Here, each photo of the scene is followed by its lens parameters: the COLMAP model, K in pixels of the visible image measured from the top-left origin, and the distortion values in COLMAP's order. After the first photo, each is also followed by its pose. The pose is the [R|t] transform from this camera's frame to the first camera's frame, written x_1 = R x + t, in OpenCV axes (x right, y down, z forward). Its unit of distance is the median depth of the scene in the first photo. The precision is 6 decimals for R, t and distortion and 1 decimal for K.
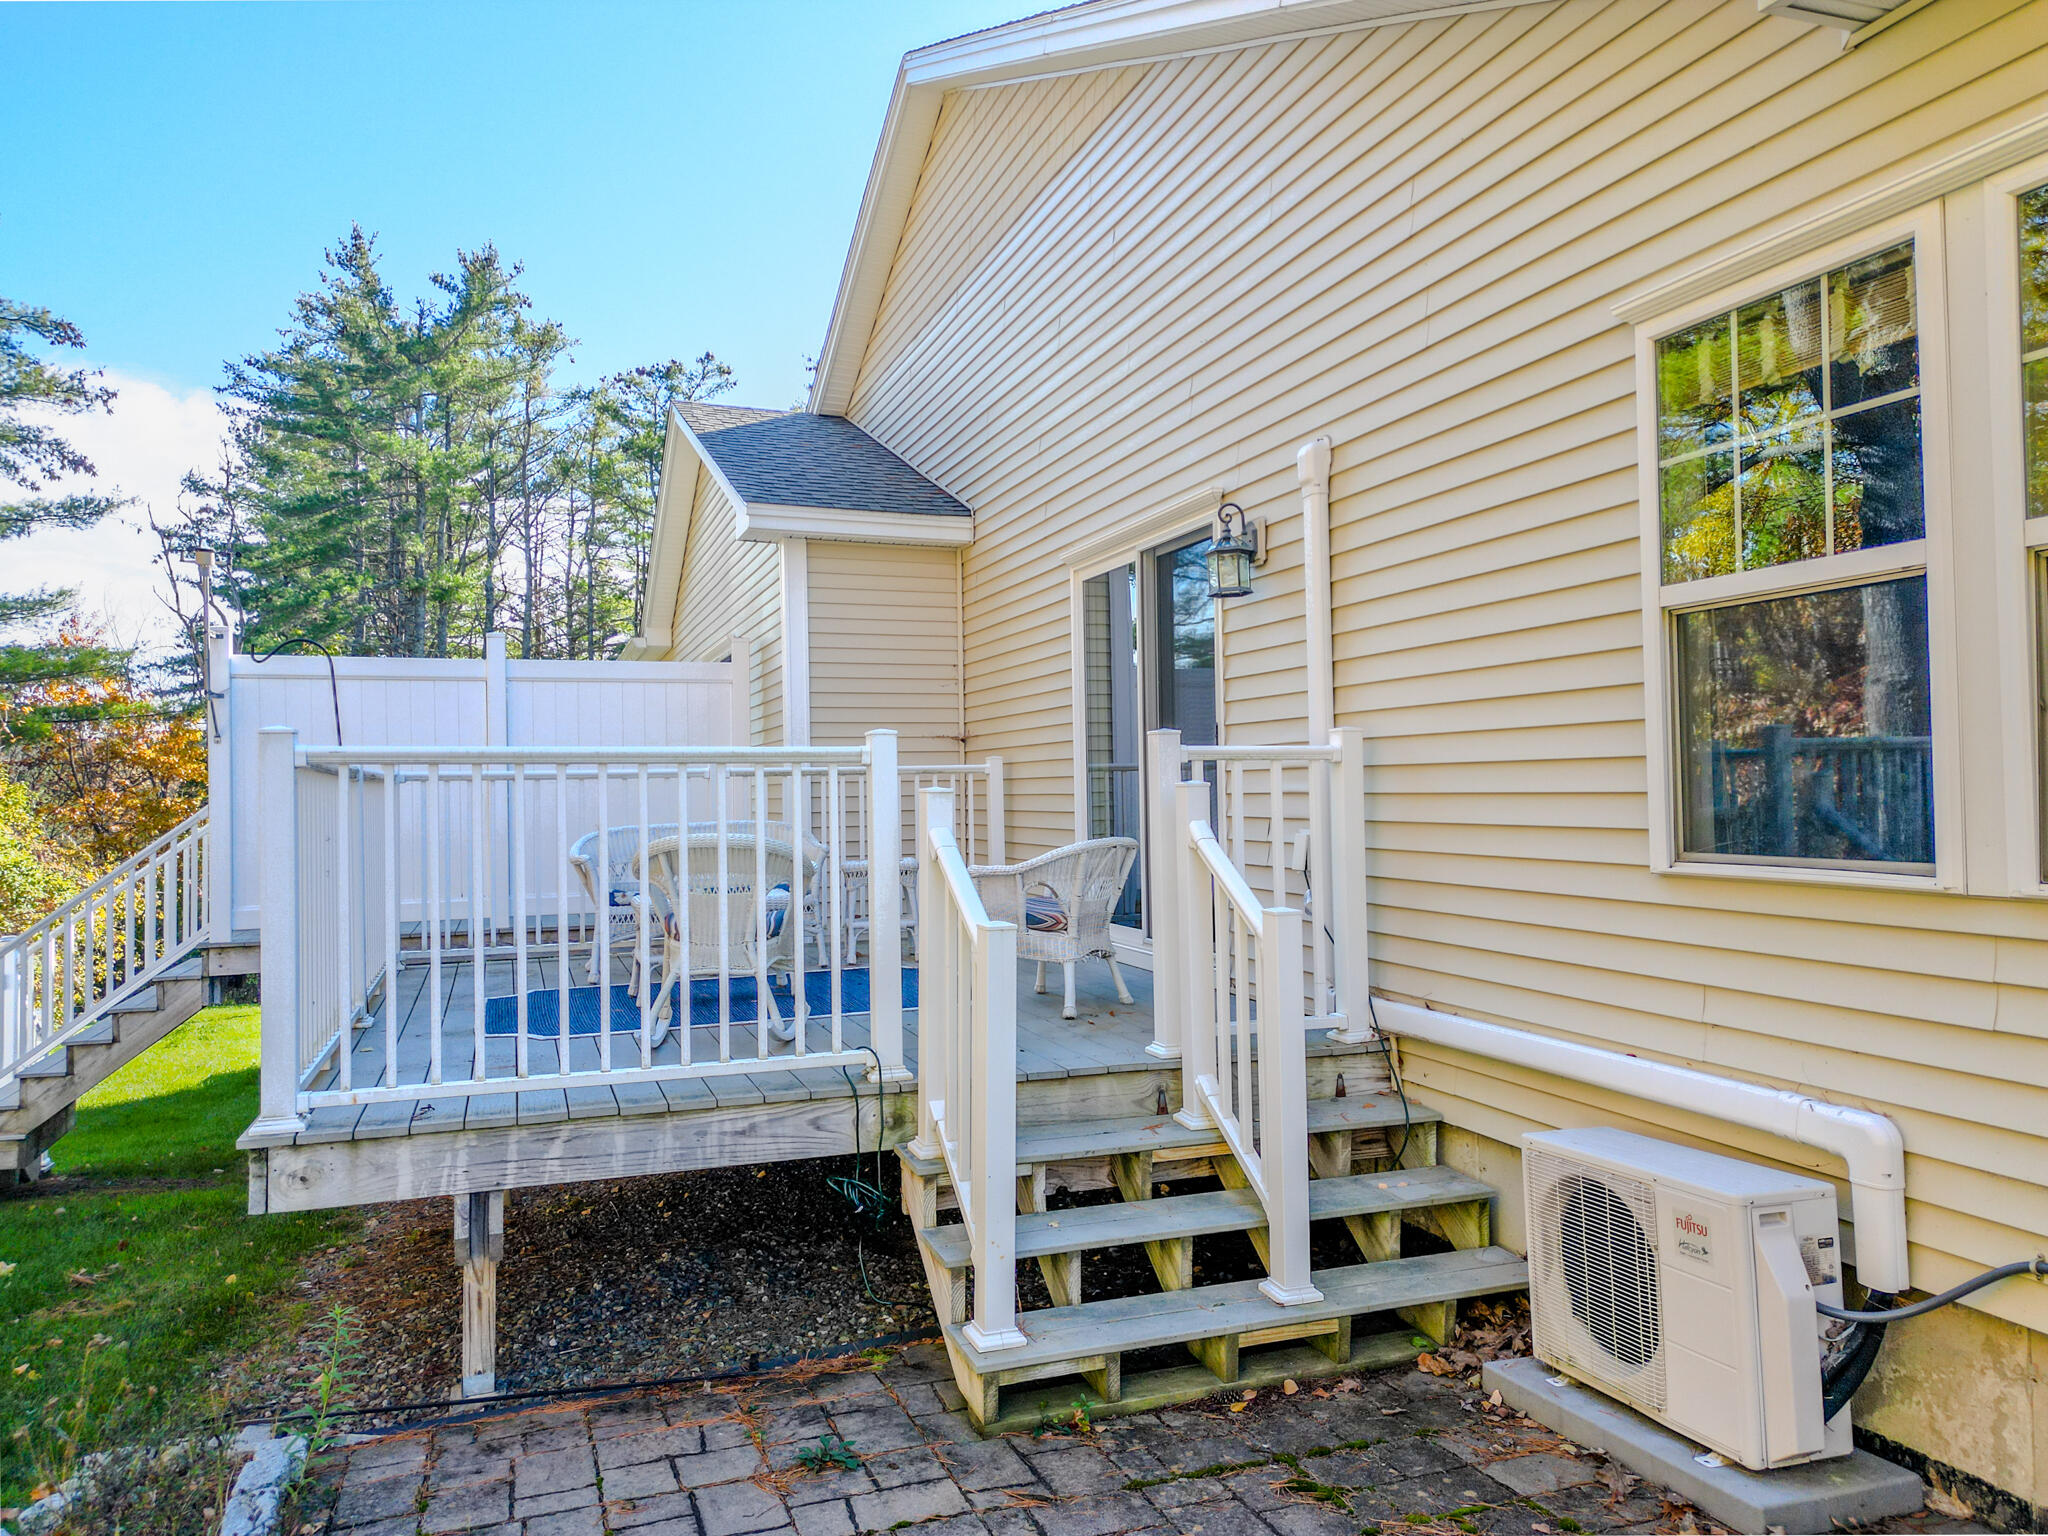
lens RADIAL K [[1438.0, 0, 1015.7], [0, 1438.0, 773.4], [0, 0, 1]] dist [0.091774, -0.088870]
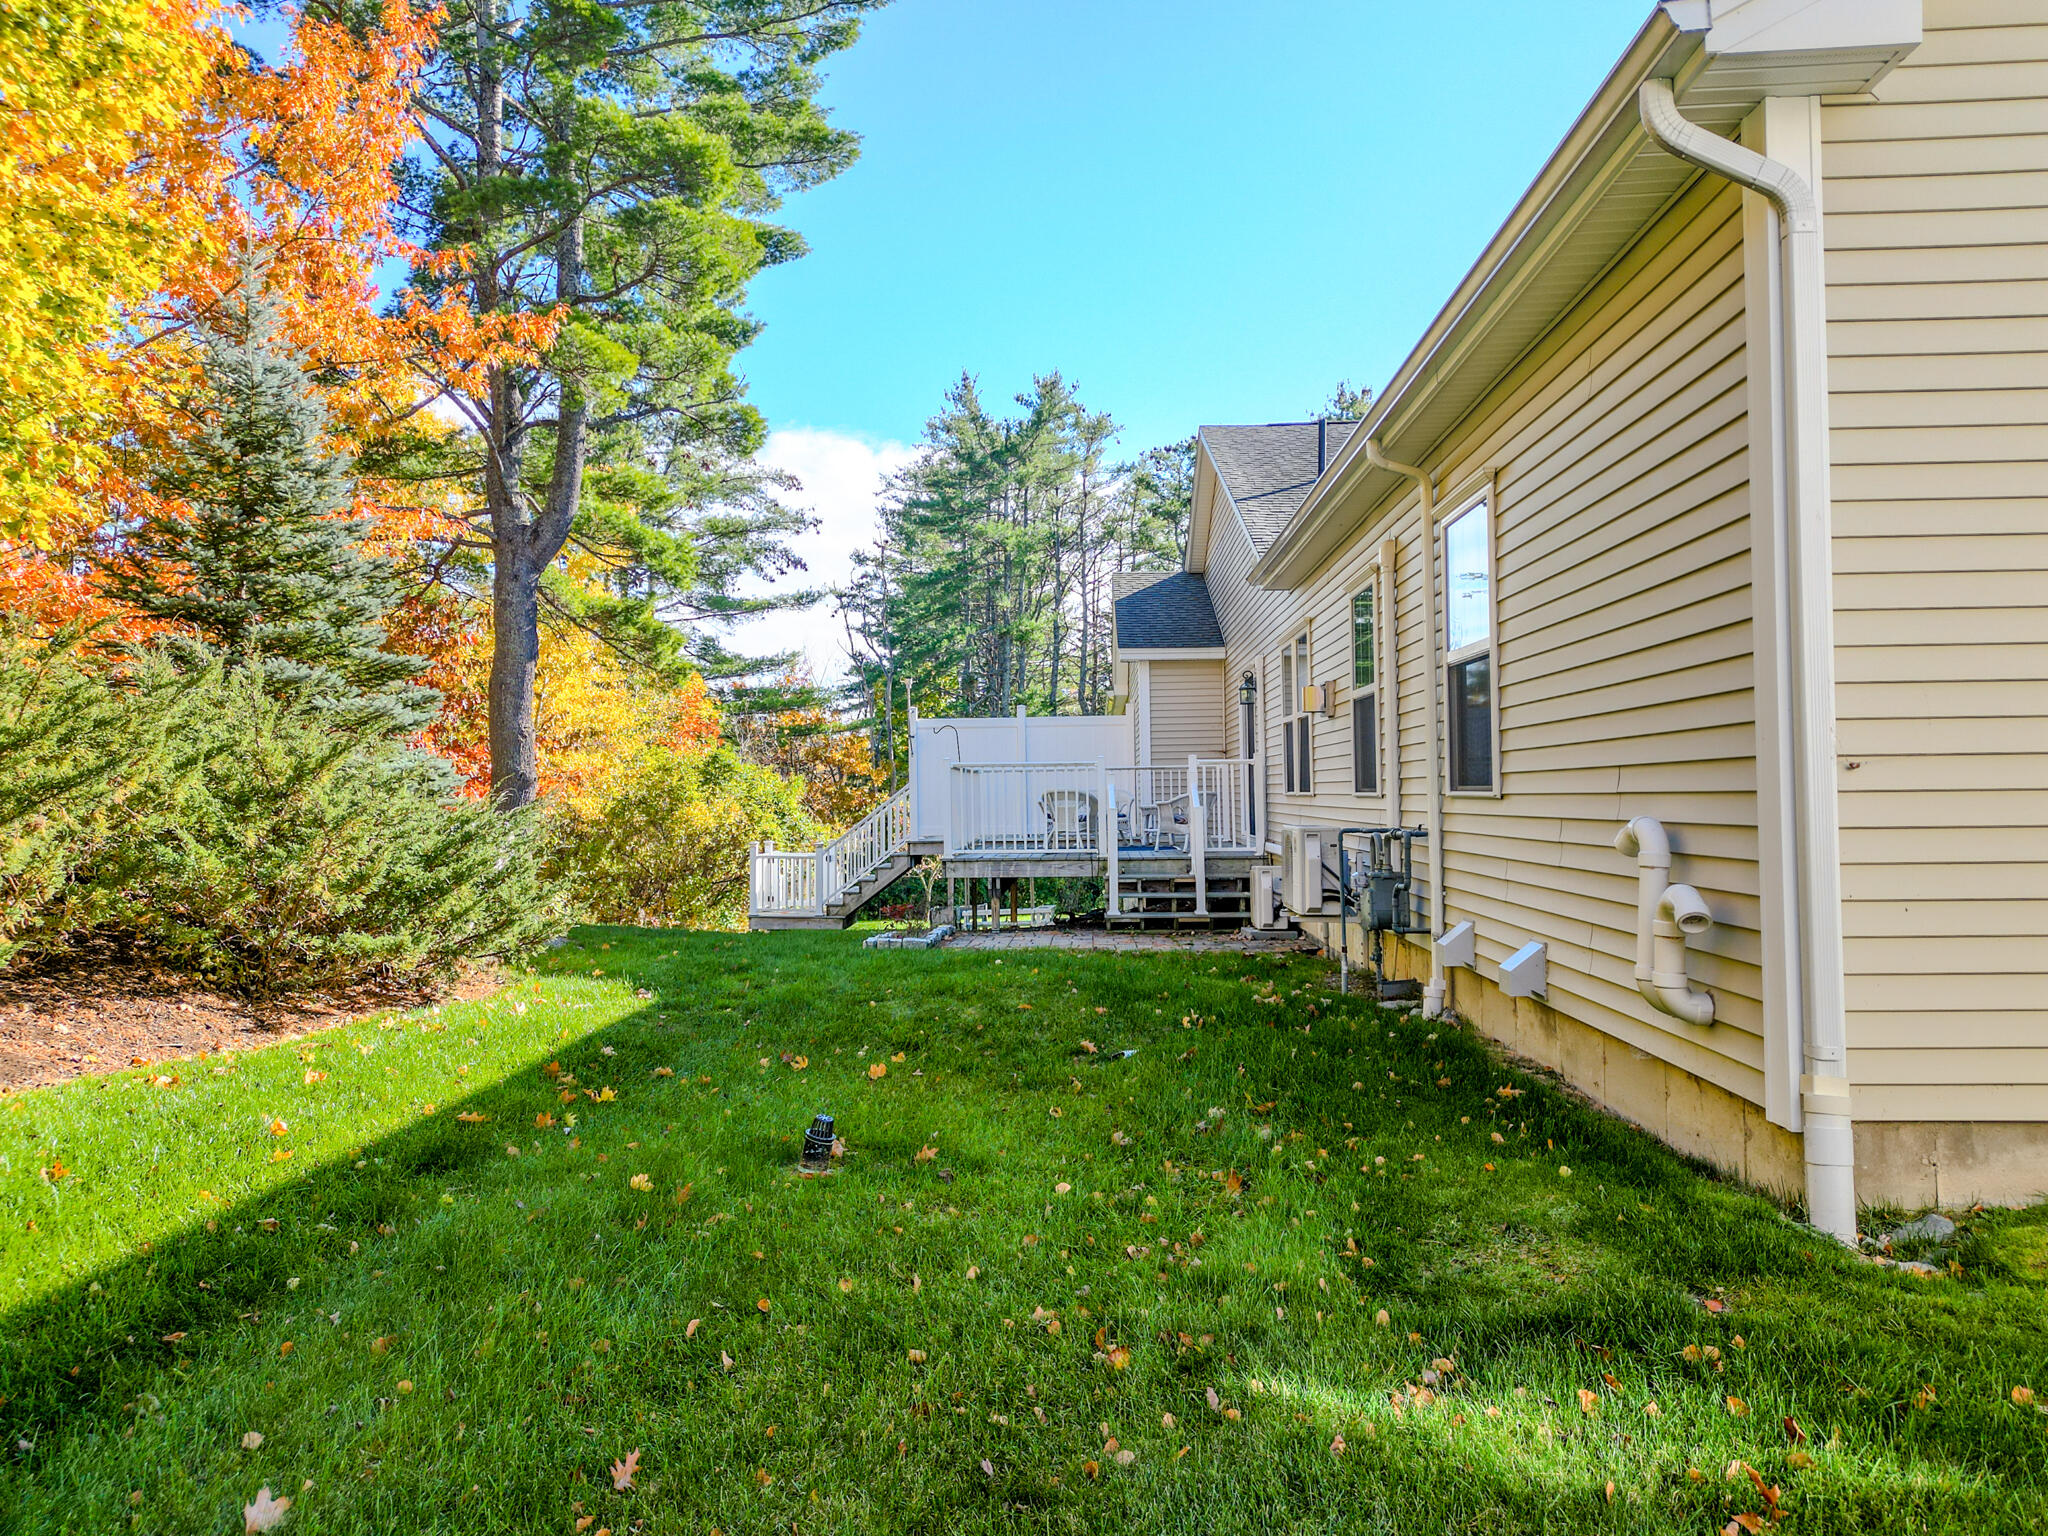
lens RADIAL K [[1438.0, 0, 1015.7], [0, 1438.0, 773.4], [0, 0, 1]] dist [0.091774, -0.088870]
pose [[0.925042, -0.004157, -0.379841, 0.110747], [0.005732, 0.999979, 0.003017, -0.000136], [0.379821, -0.004968, 0.925047, -0.244218]]
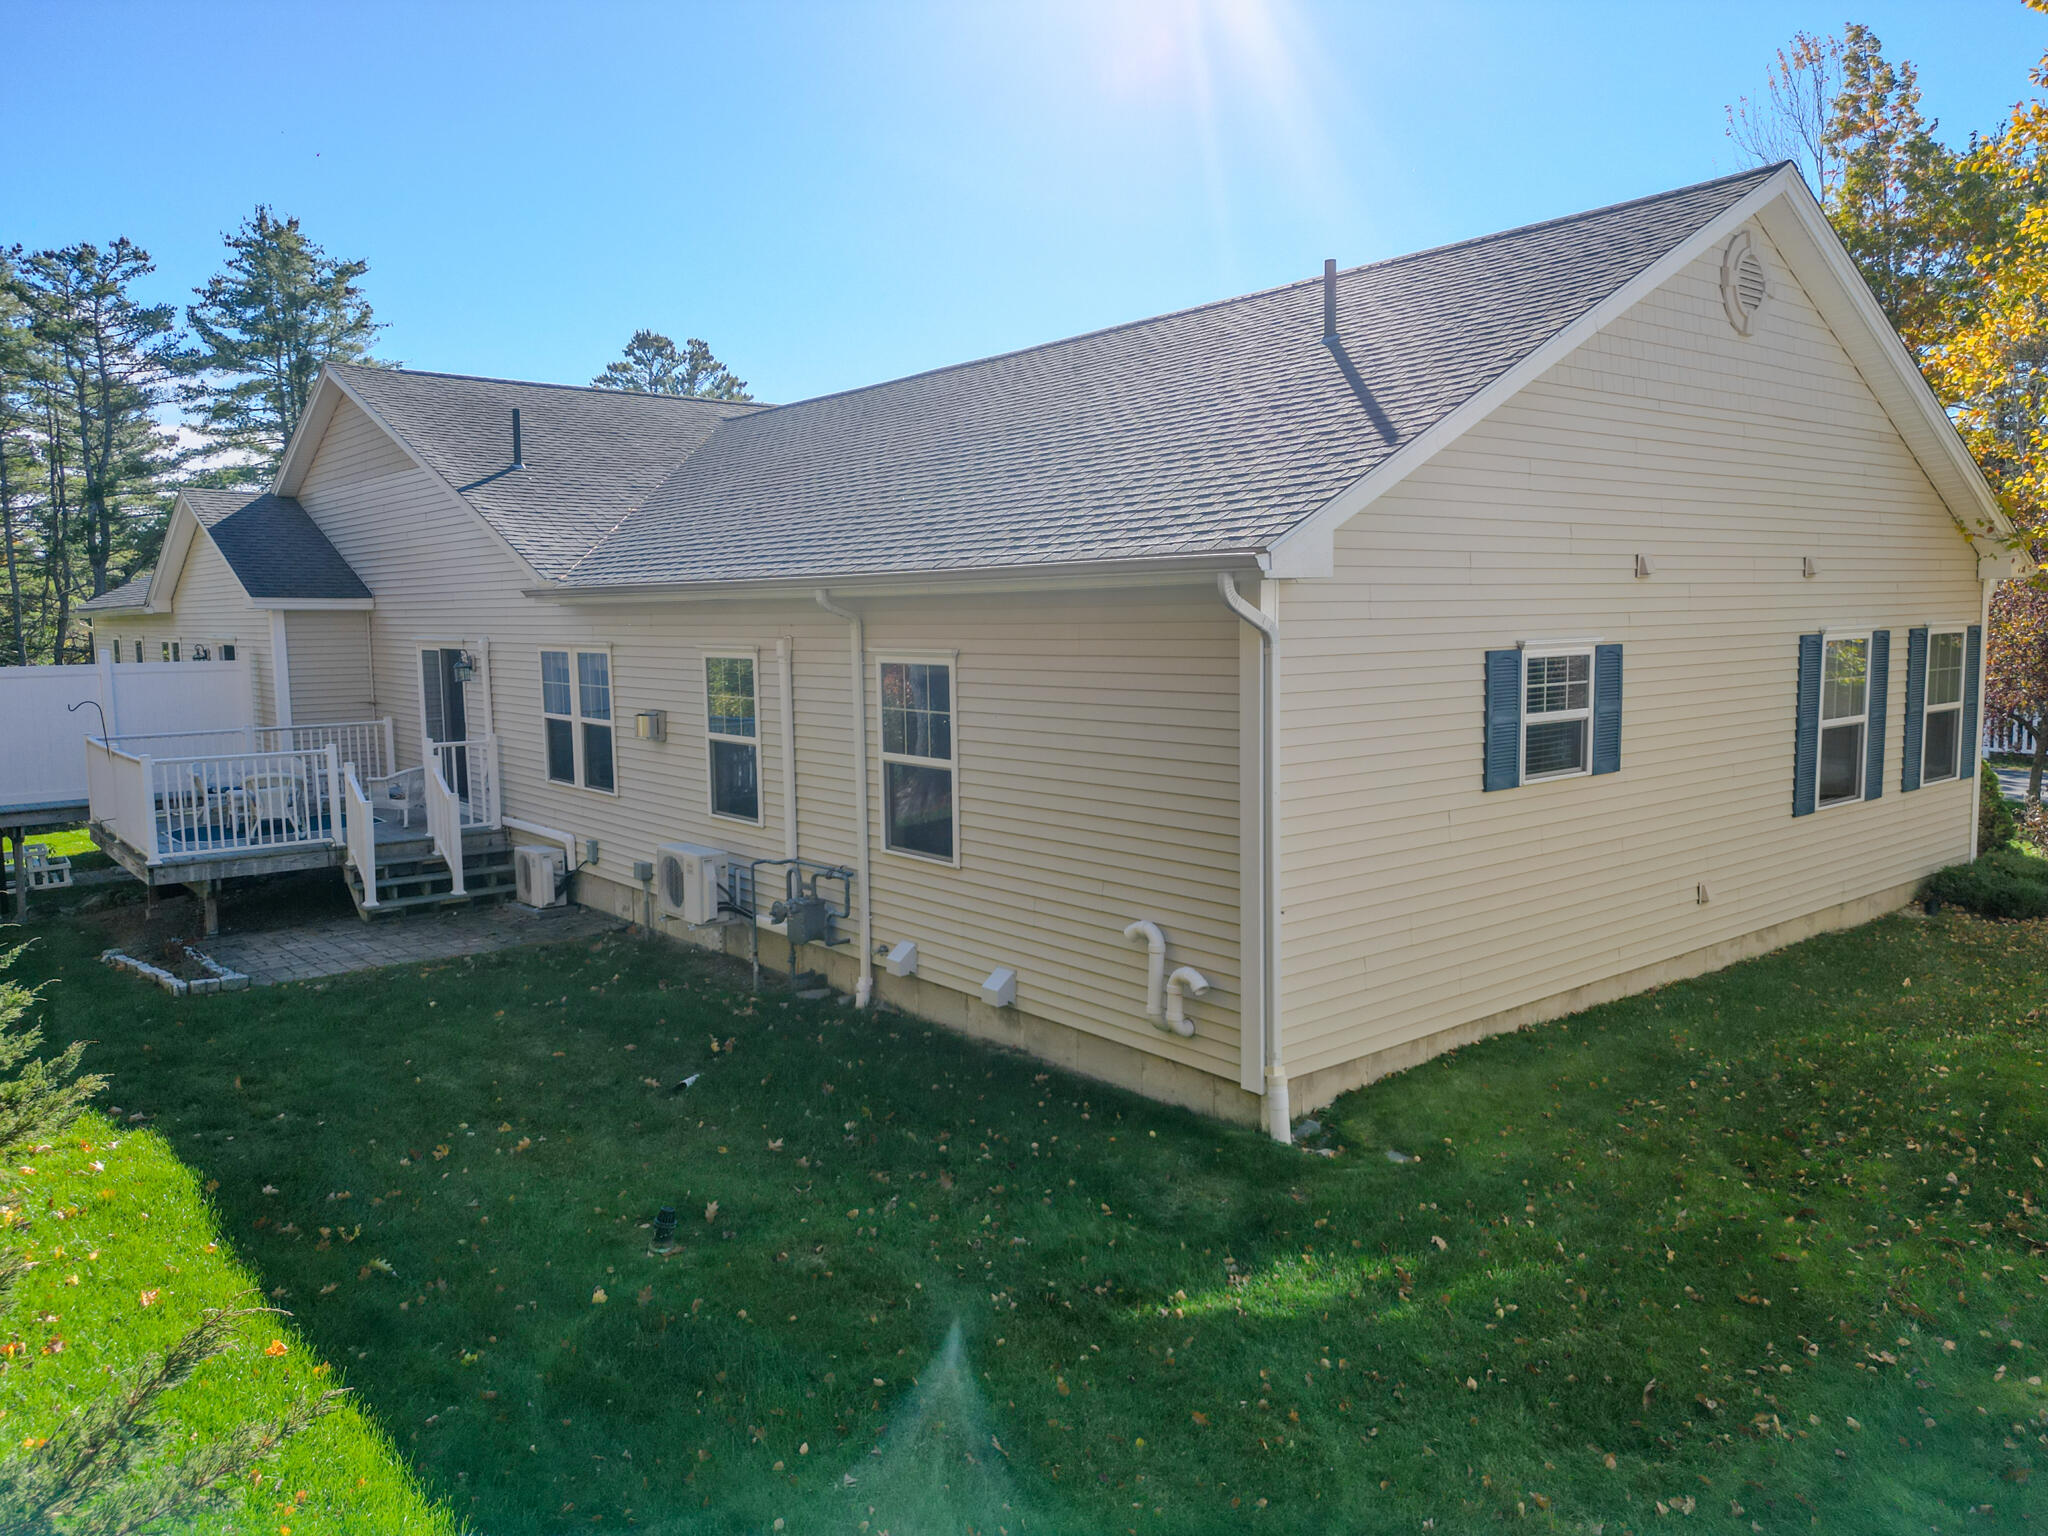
lens RADIAL K [[1438.0, 0, 1015.7], [0, 1438.0, 773.4], [0, 0, 1]] dist [0.091774, -0.088870]
pose [[0.941369, -0.035624, 0.335493, 0.029151], [-0.003815, 0.993222, 0.116170, -0.039910], [-0.337357, -0.110639, 0.934852, -0.299281]]
